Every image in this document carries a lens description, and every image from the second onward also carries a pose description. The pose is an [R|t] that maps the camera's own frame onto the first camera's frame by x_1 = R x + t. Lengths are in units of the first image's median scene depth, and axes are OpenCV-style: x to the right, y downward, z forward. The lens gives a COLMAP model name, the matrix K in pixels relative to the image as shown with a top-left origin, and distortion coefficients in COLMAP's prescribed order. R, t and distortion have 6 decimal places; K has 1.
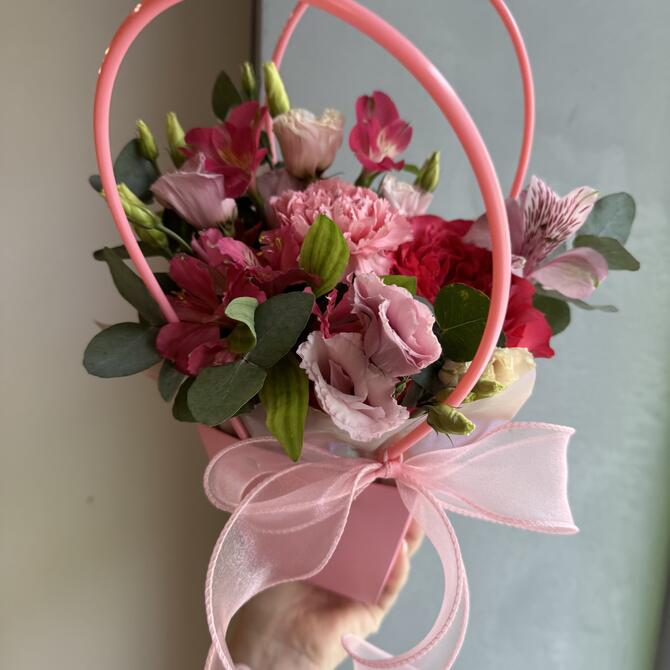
lens RADIAL K [[644.9, 0, 333.8], [0, 644.9, 413.1], [0, 0, 1]] dist [0.082956, -0.212445]
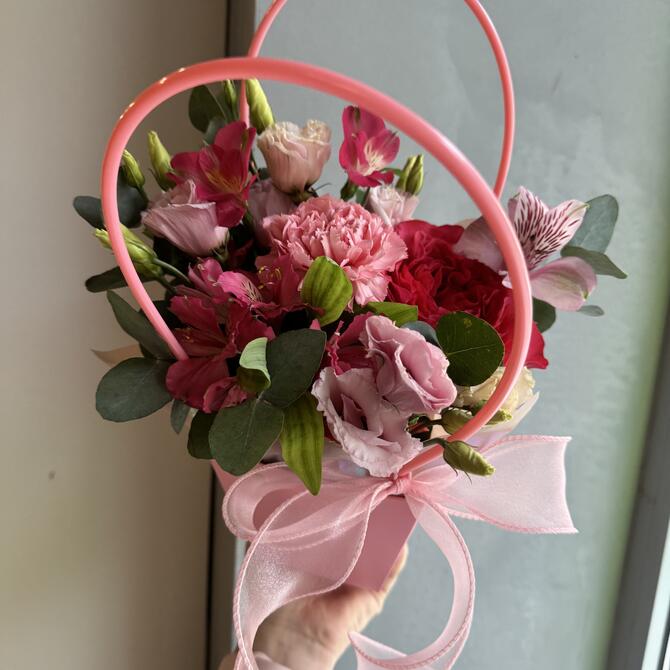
lens RADIAL K [[644.9, 0, 333.8], [0, 644.9, 413.1], [0, 0, 1]] dist [0.082956, -0.212445]
pose [[0.995611, -0.066751, 0.065593, -0.076822], [0.060030, 0.993217, 0.099577, -0.135514], [-0.071795, -0.095202, 0.992866, -0.021419]]
